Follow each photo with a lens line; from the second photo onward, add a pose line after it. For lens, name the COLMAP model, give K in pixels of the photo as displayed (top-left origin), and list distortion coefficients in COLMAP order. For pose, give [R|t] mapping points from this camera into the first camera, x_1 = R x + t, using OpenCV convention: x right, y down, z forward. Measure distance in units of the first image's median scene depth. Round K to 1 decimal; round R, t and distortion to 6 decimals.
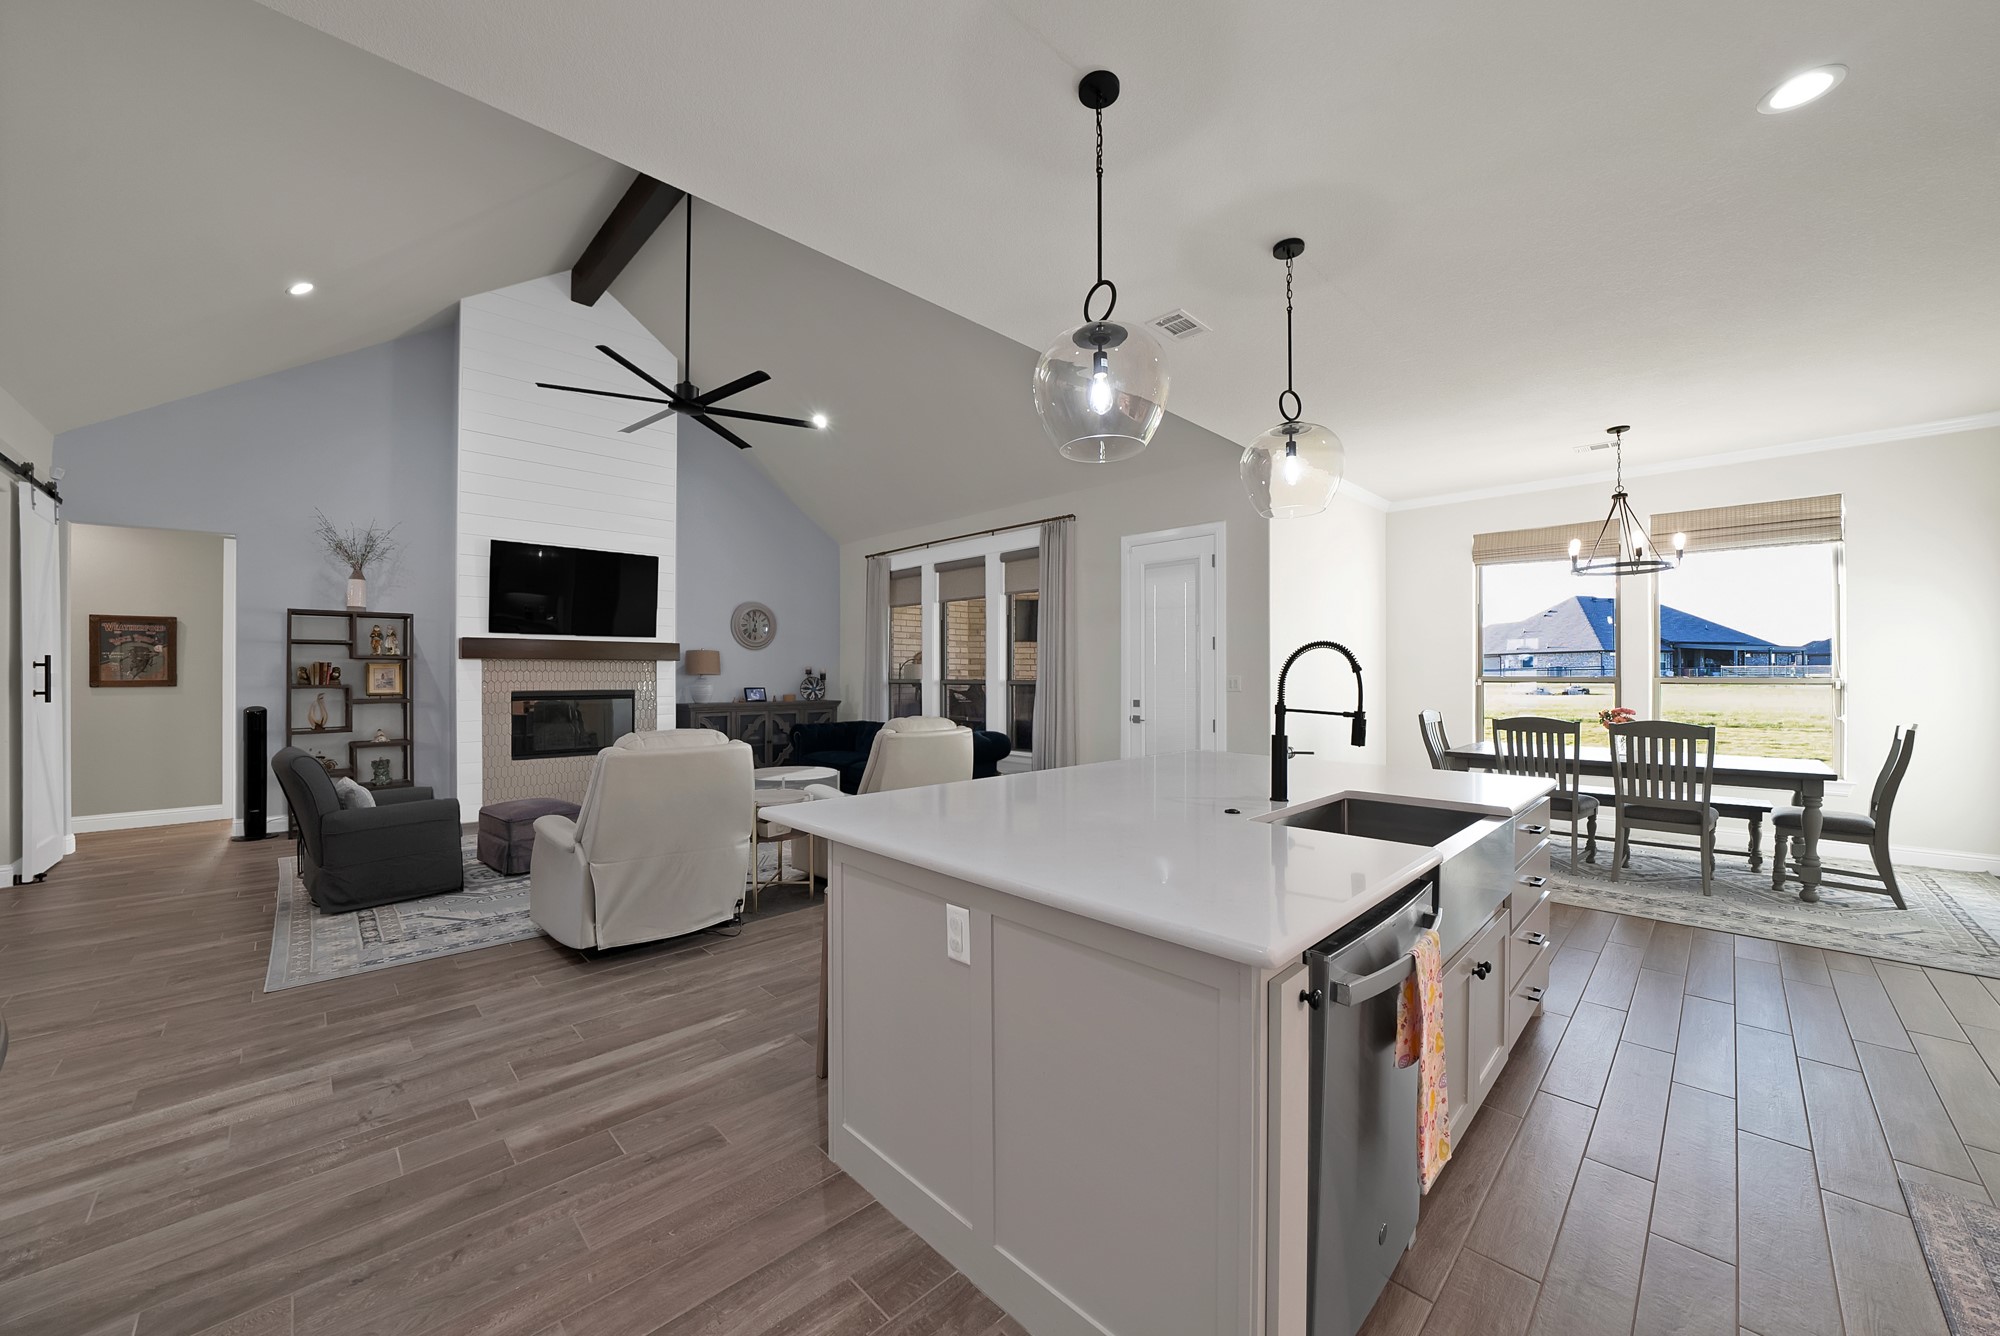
lens RADIAL K [[720.1, 0, 990.5], [0, 720.1, 667.7], [0, 0, 1]] dist [-0.019532, 0.000217]
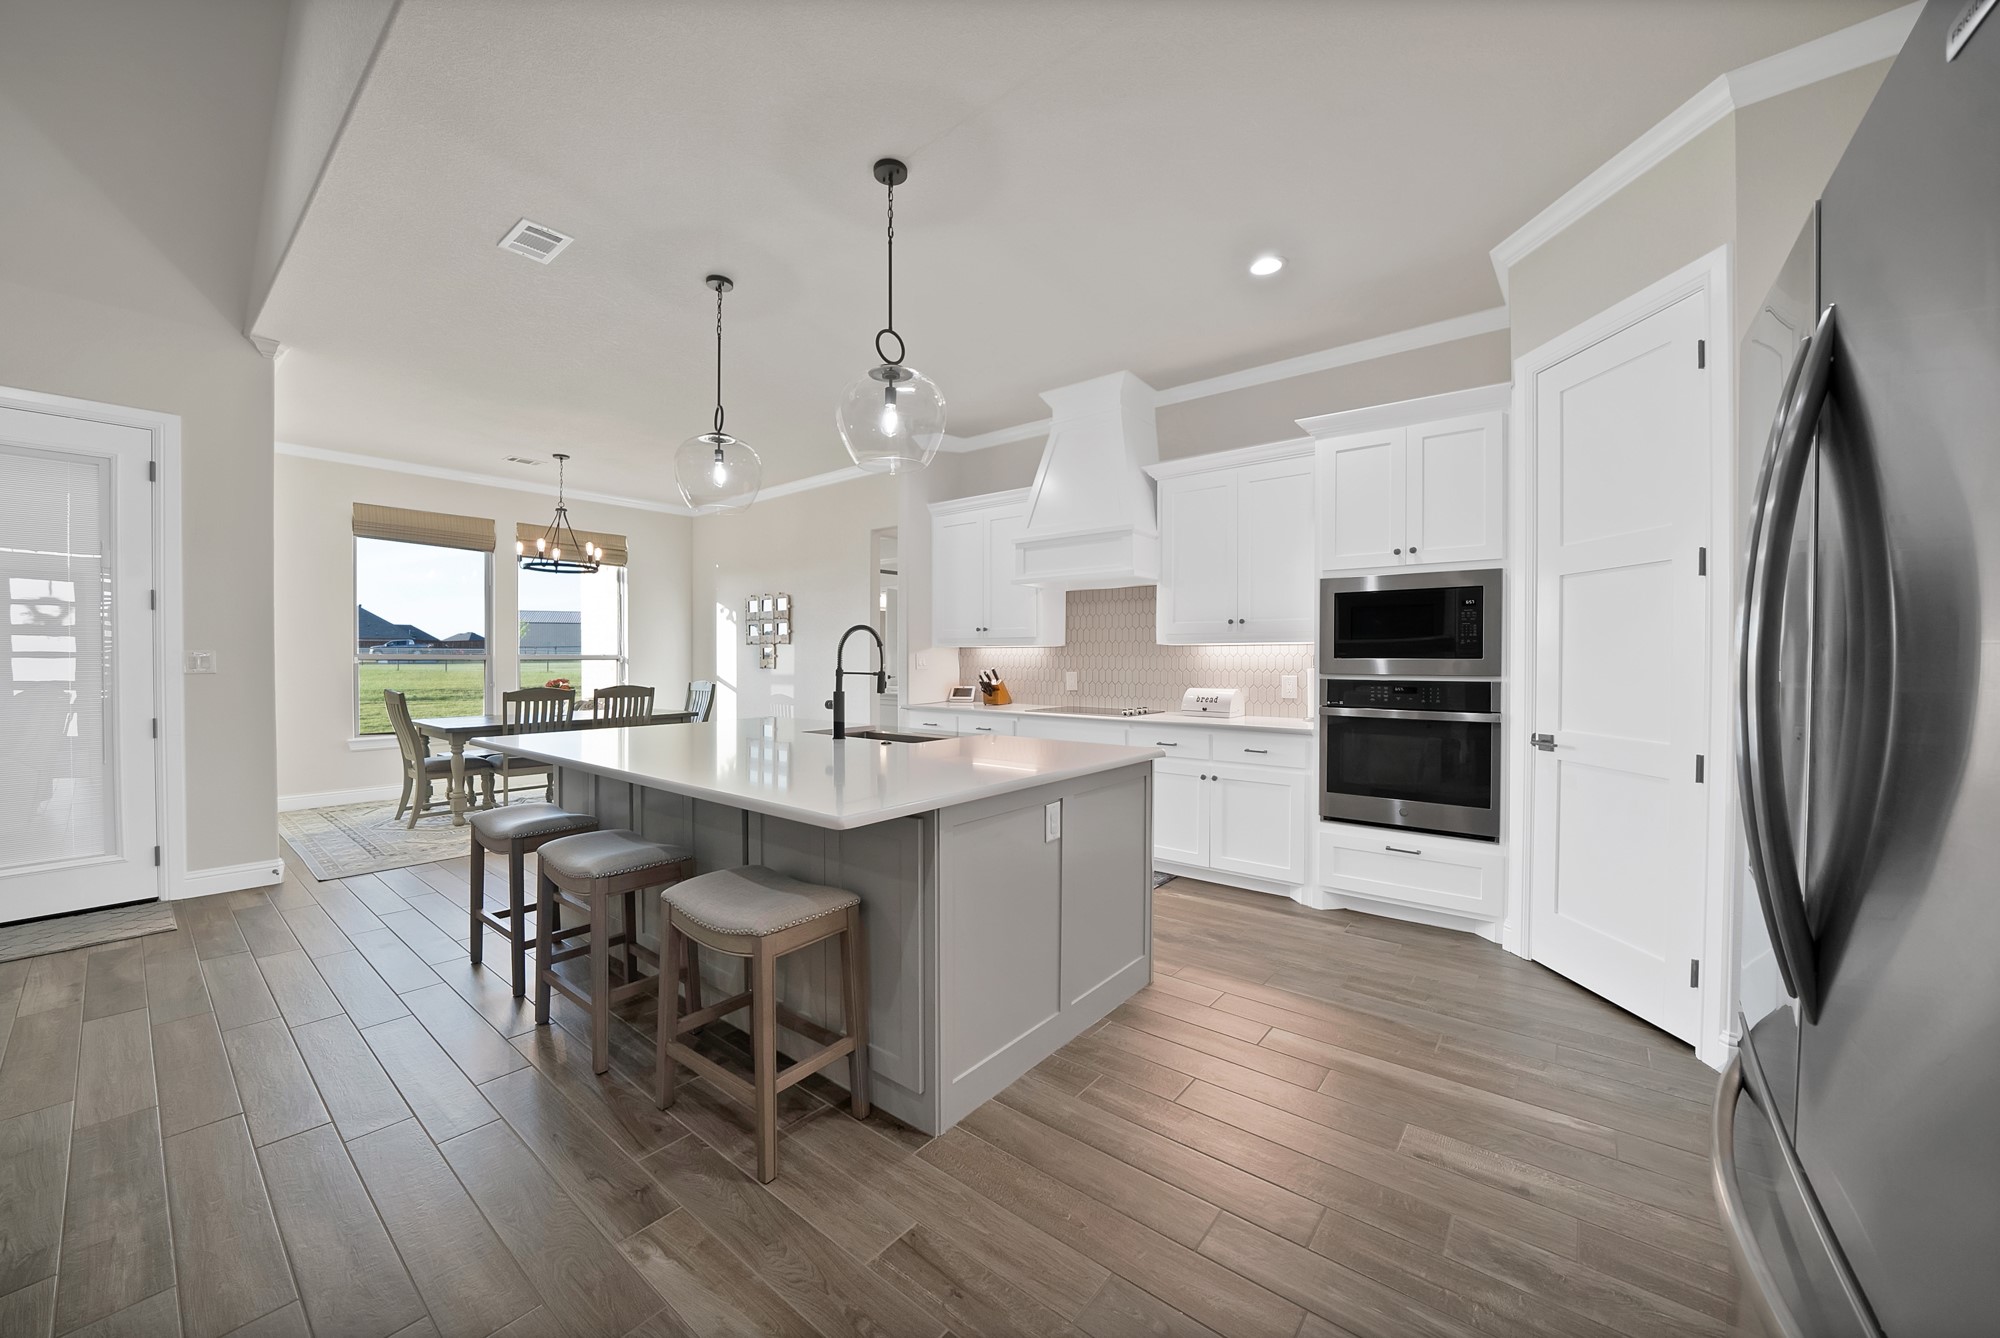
lens RADIAL K [[715.6, 0, 985.6], [0, 715.6, 664.1], [0, 0, 1]] dist [-0.031283, 0.004027]
pose [[-0.125520, -0.011413, 0.992025, -0.357945], [-0.008531, 0.999909, 0.010424, 0.008789], [-0.992054, -0.007155, -0.125606, 0.322451]]
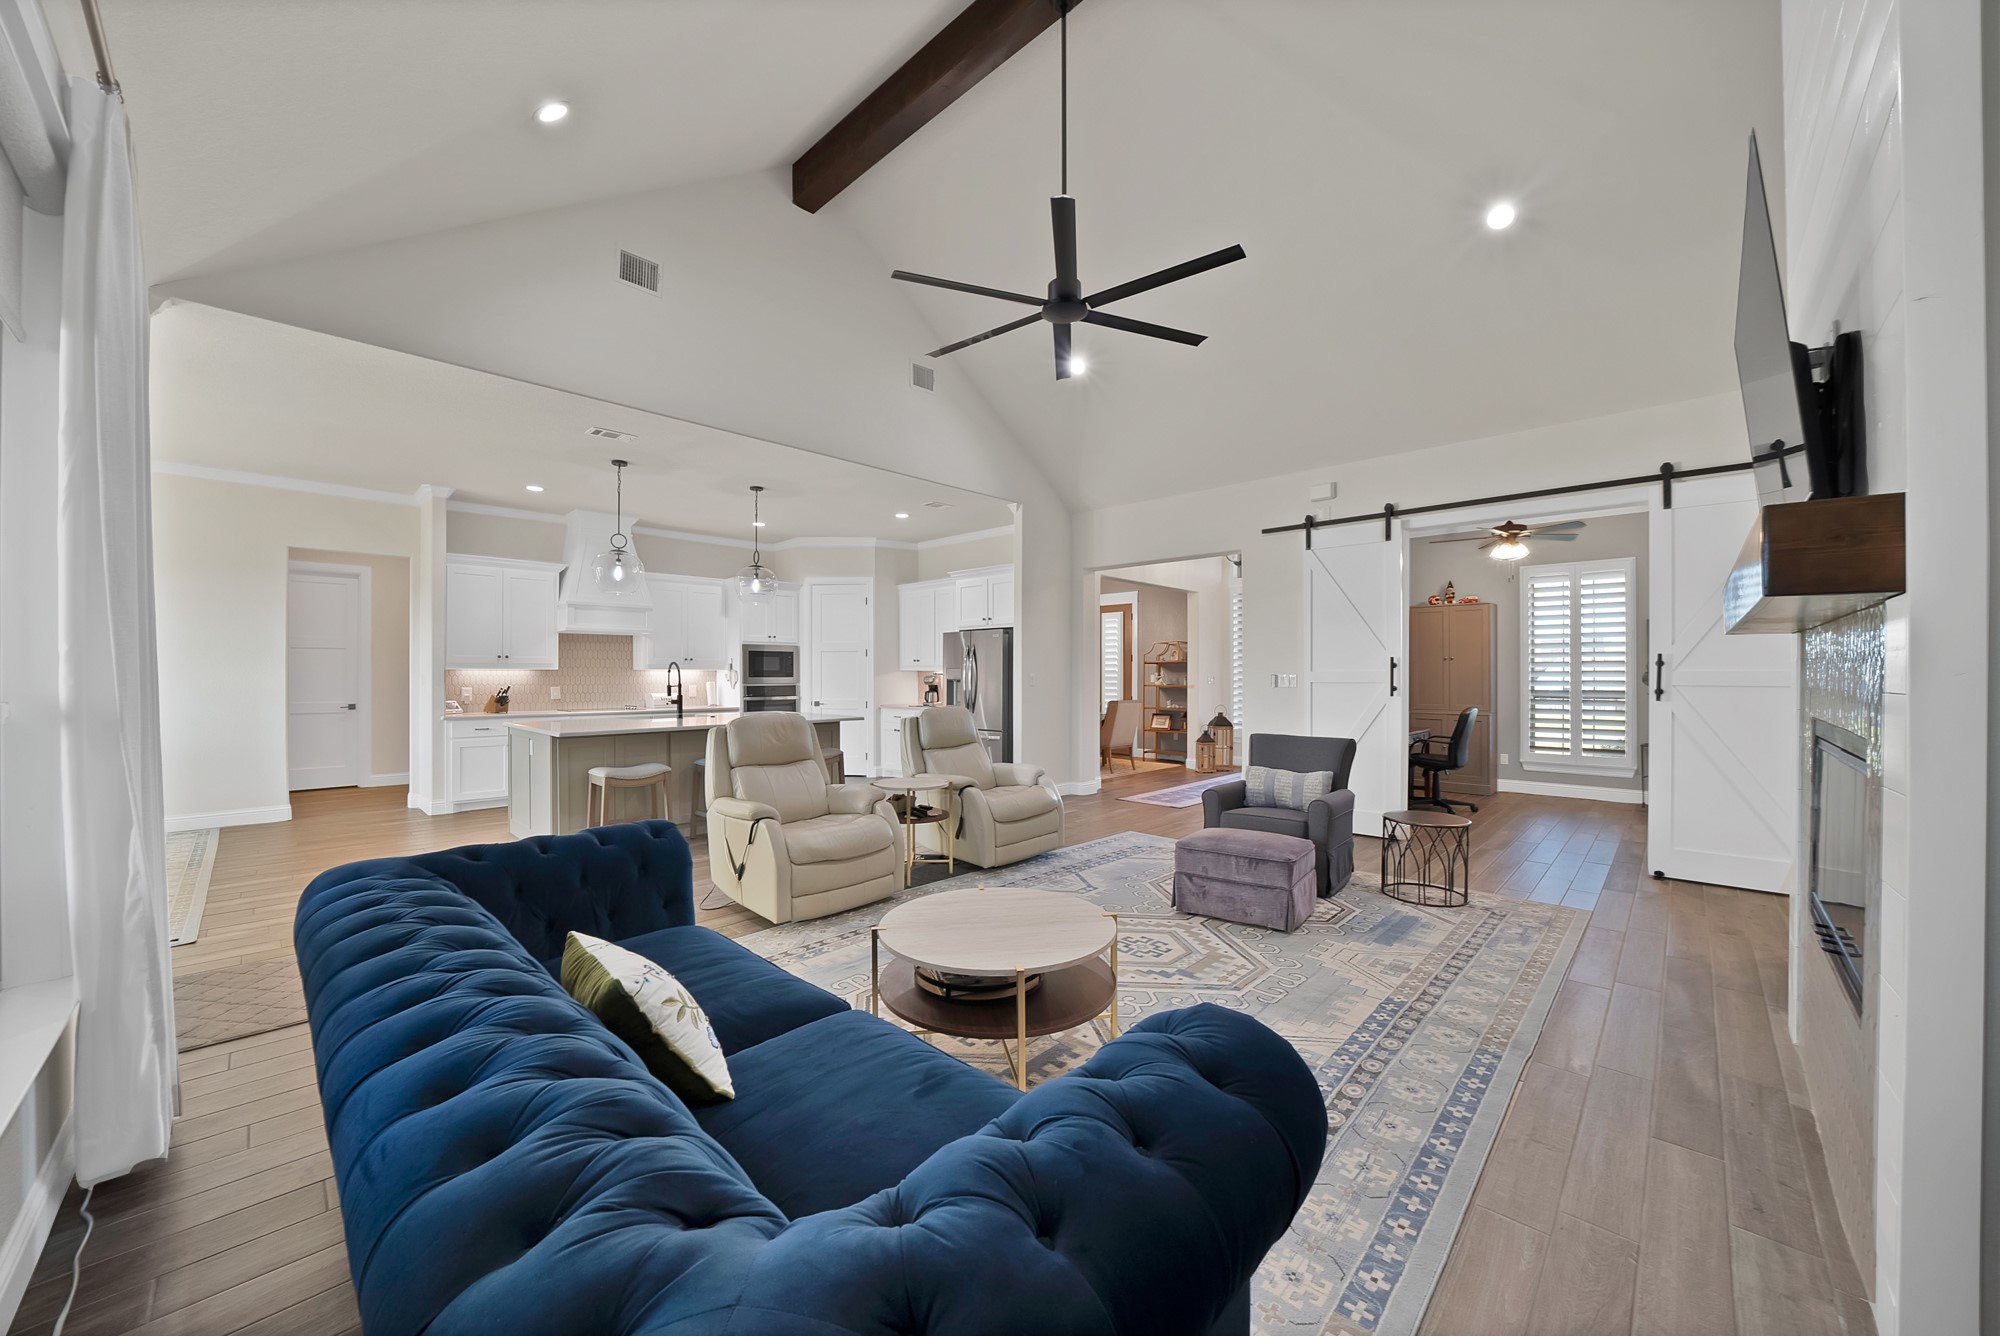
lens RADIAL K [[747.9, 0, 1003.7], [0, 747.9, 676.5], [0, 0, 1]] dist [-0.019114, 0.000159]
pose [[-0.999016, -0.001141, -0.044331, -0.267974], [-0.000879, 0.999982, -0.005936, 0.014796], [0.044337, -0.005891, -0.998999, 1.432300]]
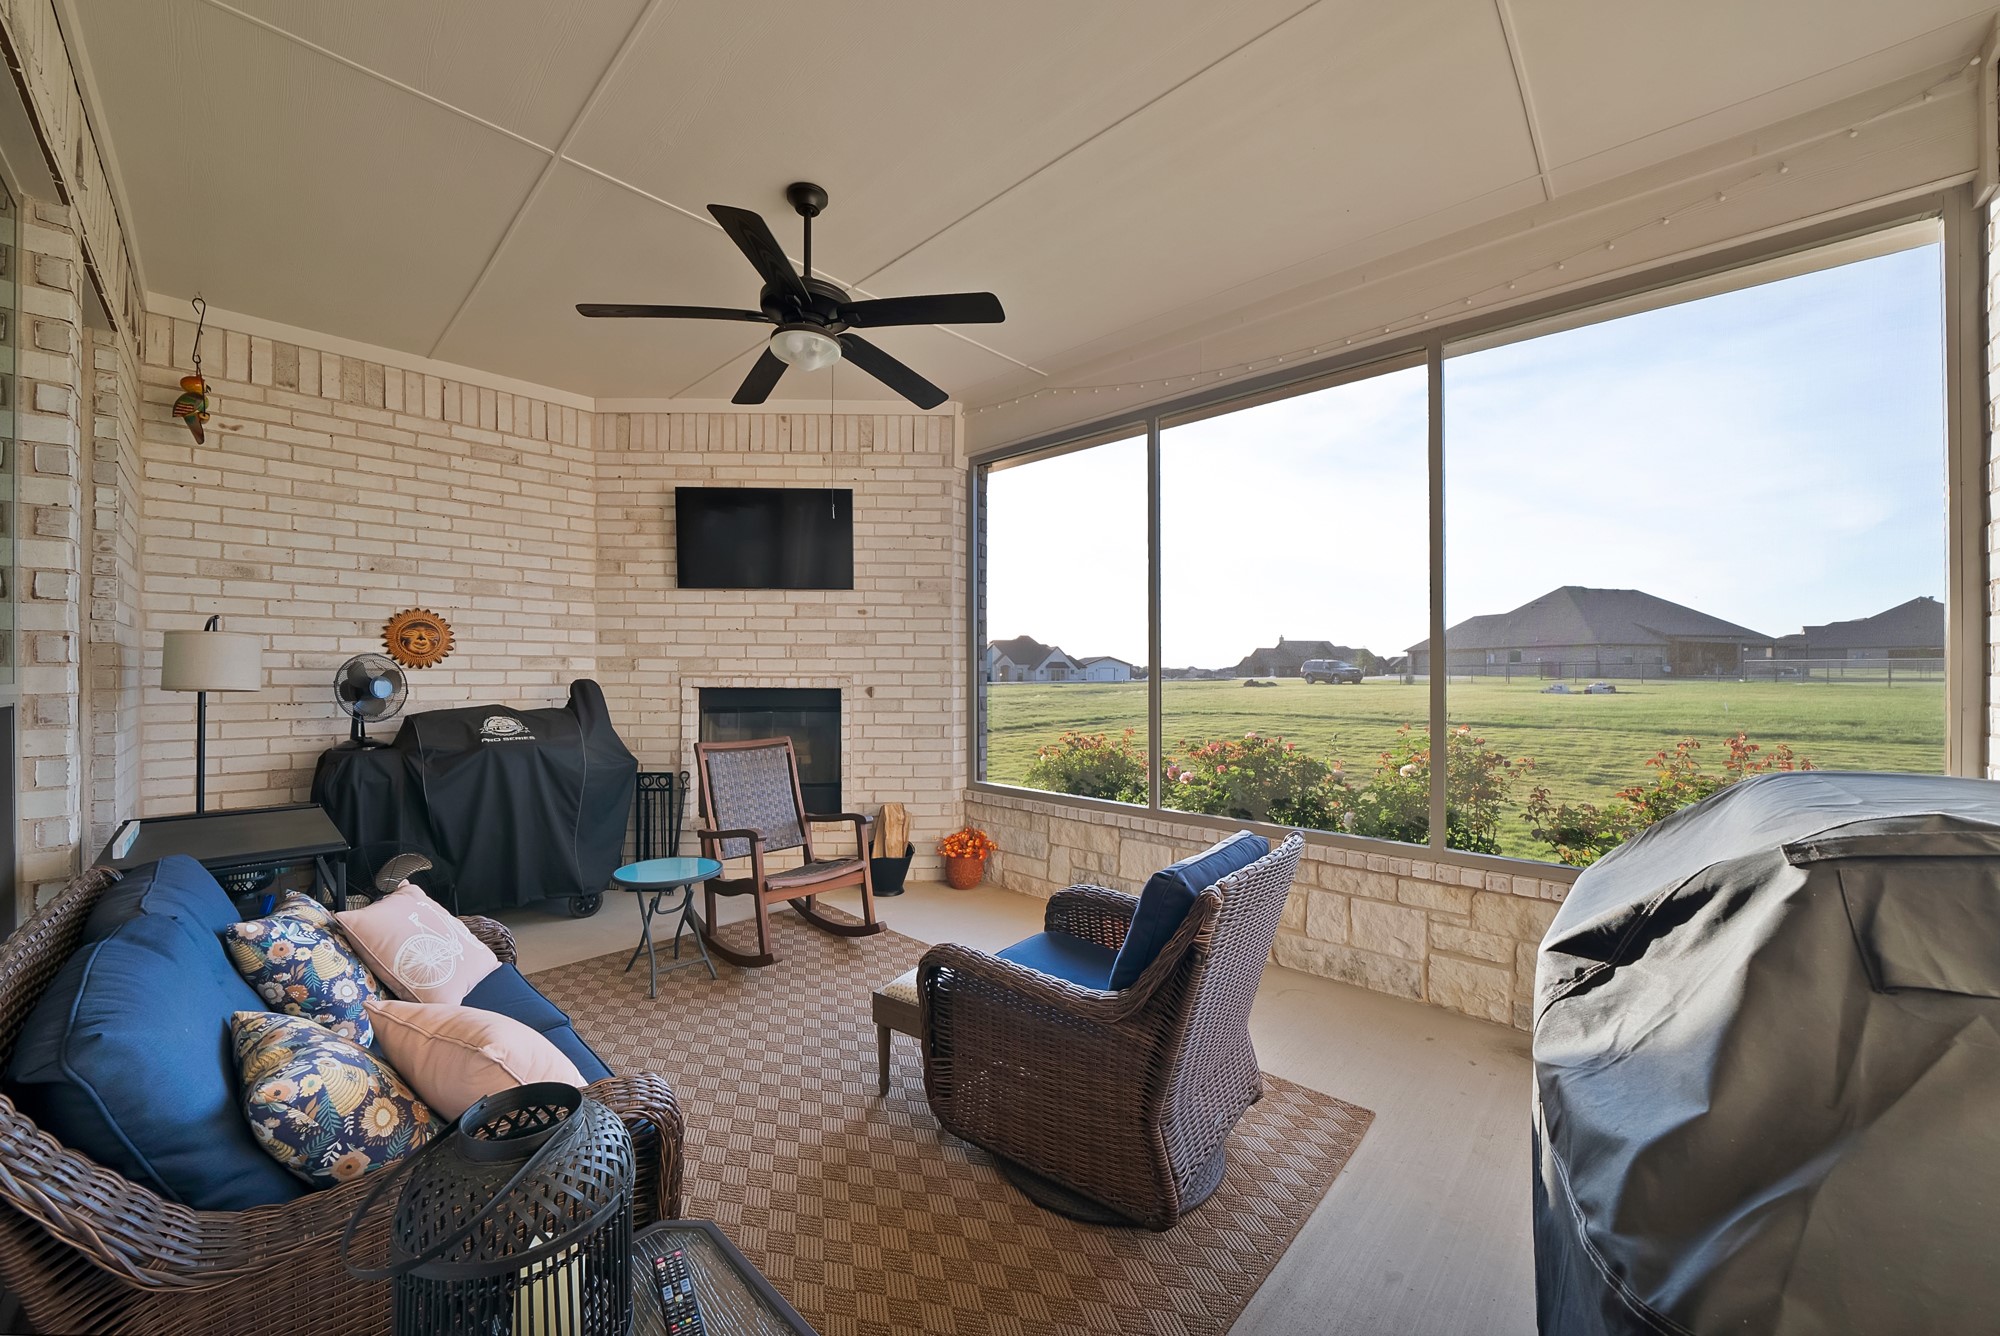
lens RADIAL K [[720.1, 0, 990.5], [0, 720.1, 667.7], [0, 0, 1]] dist [-0.019532, 0.000217]
pose [[0.999235, -0.000928, 0.039102, 0.344746], [0.000720, 0.999985, 0.005347, 0.014042], [-0.039107, -0.005315, 0.999221, 1.073976]]
